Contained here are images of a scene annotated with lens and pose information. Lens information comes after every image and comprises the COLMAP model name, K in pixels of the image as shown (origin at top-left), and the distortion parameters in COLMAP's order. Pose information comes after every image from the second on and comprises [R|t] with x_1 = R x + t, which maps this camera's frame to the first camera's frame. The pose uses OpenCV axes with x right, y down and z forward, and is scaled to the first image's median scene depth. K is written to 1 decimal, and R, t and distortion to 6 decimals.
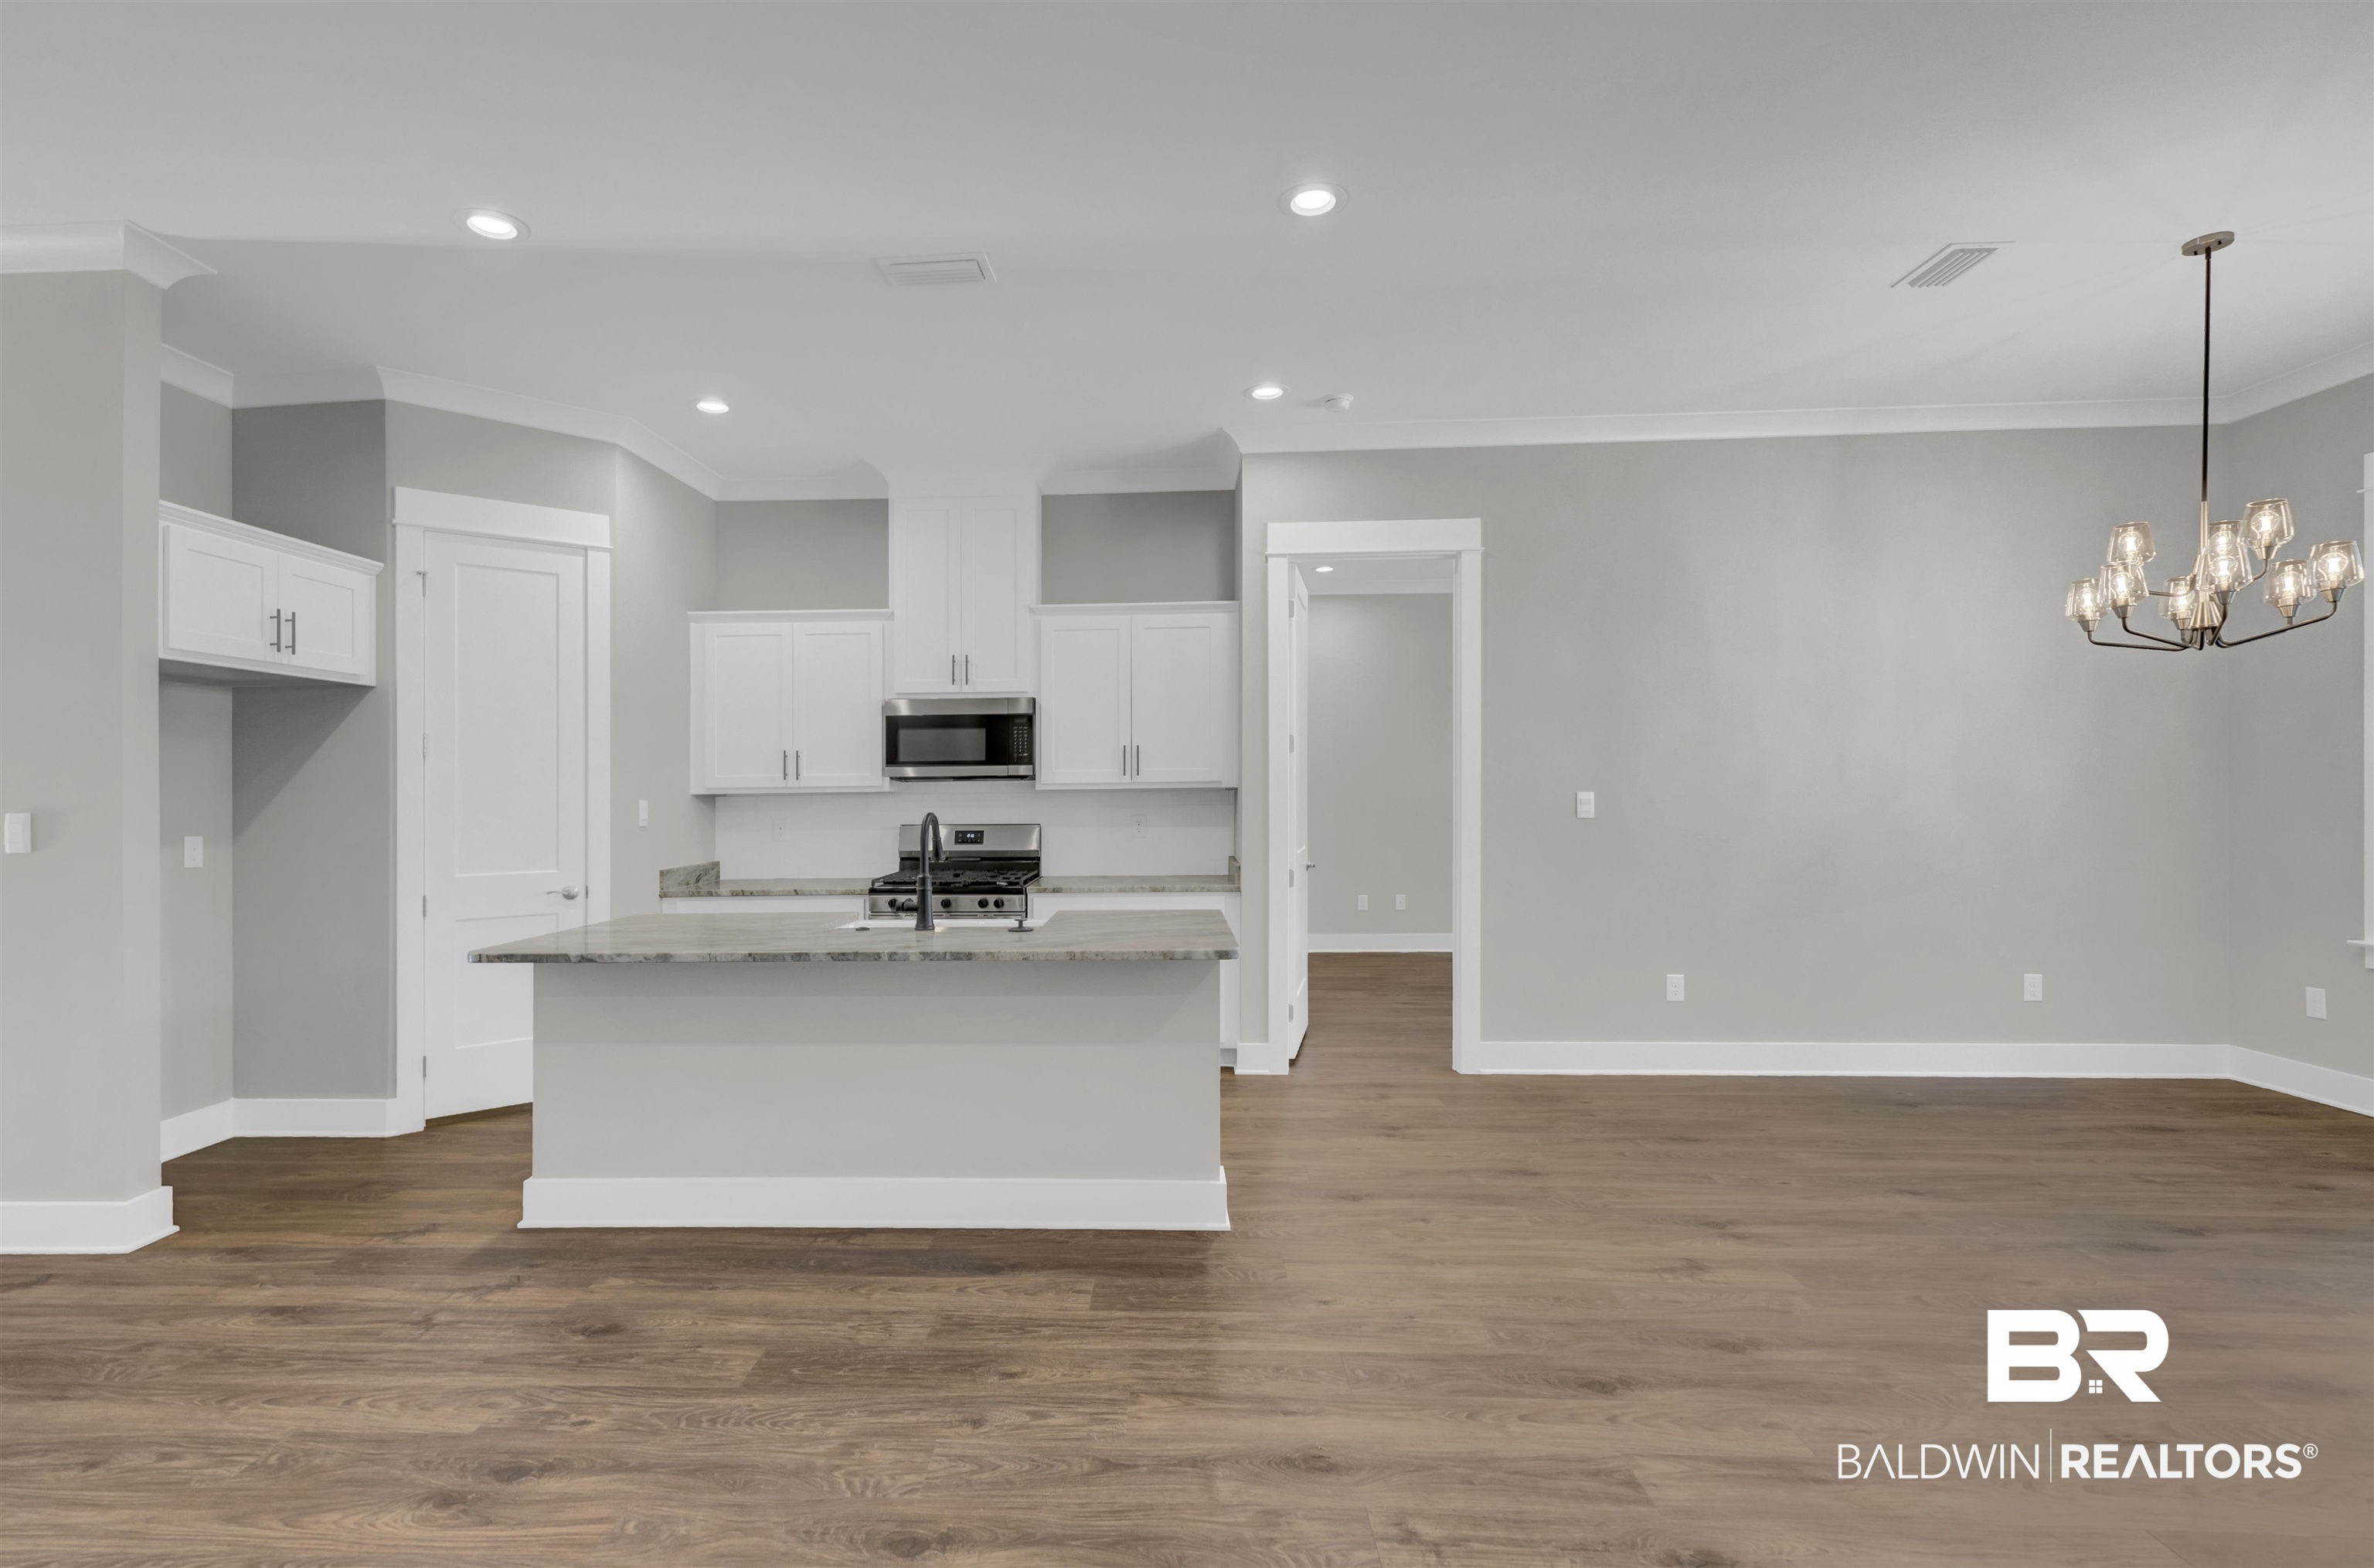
lens RADIAL K [[1089.1, 0, 1129.0], [0, 1089.1, 785.6], [0, 0, 1]] dist [0.003740, 0.000195]
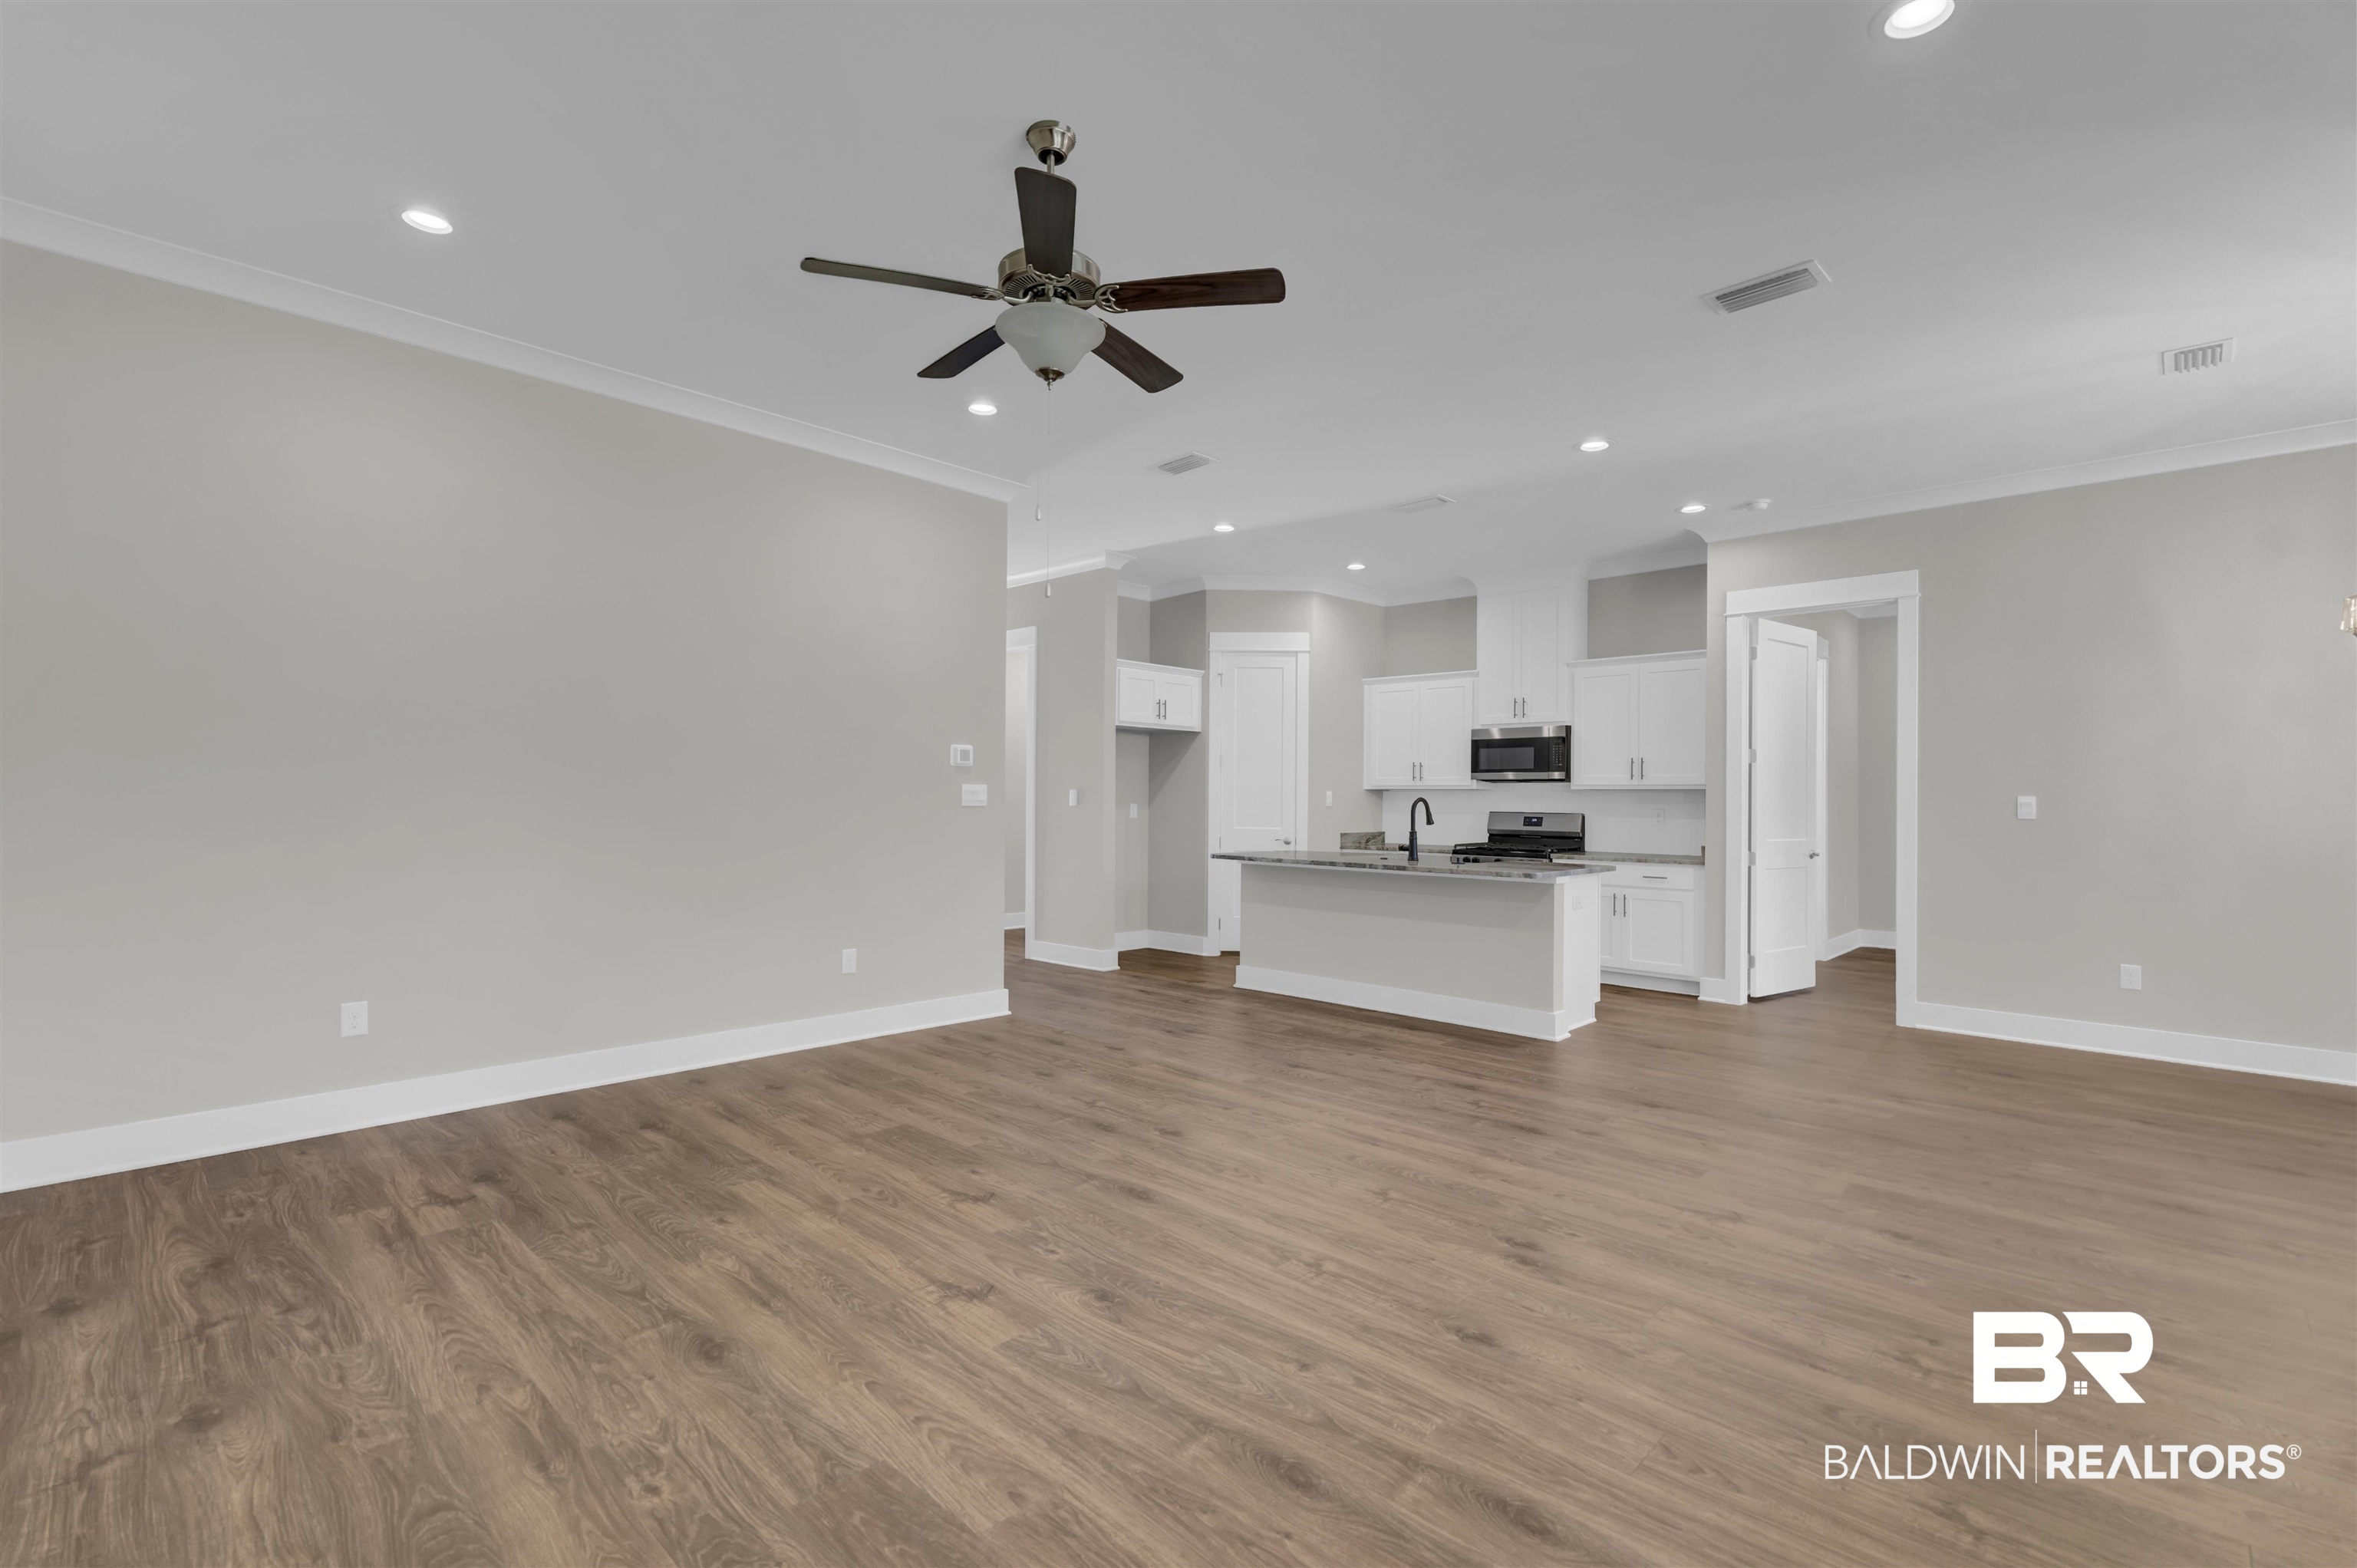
lens RADIAL K [[1043.0, 0, 1178.4], [0, 1043.0, 776.6], [0, 0, 1]] dist [-0.004841, -0.000099]
pose [[0.756552, 0.005057, -0.653914, 0.461209], [-0.013394, 0.999880, -0.007763, 0.005686], [0.653796, 0.014631, 0.756529, -0.416180]]
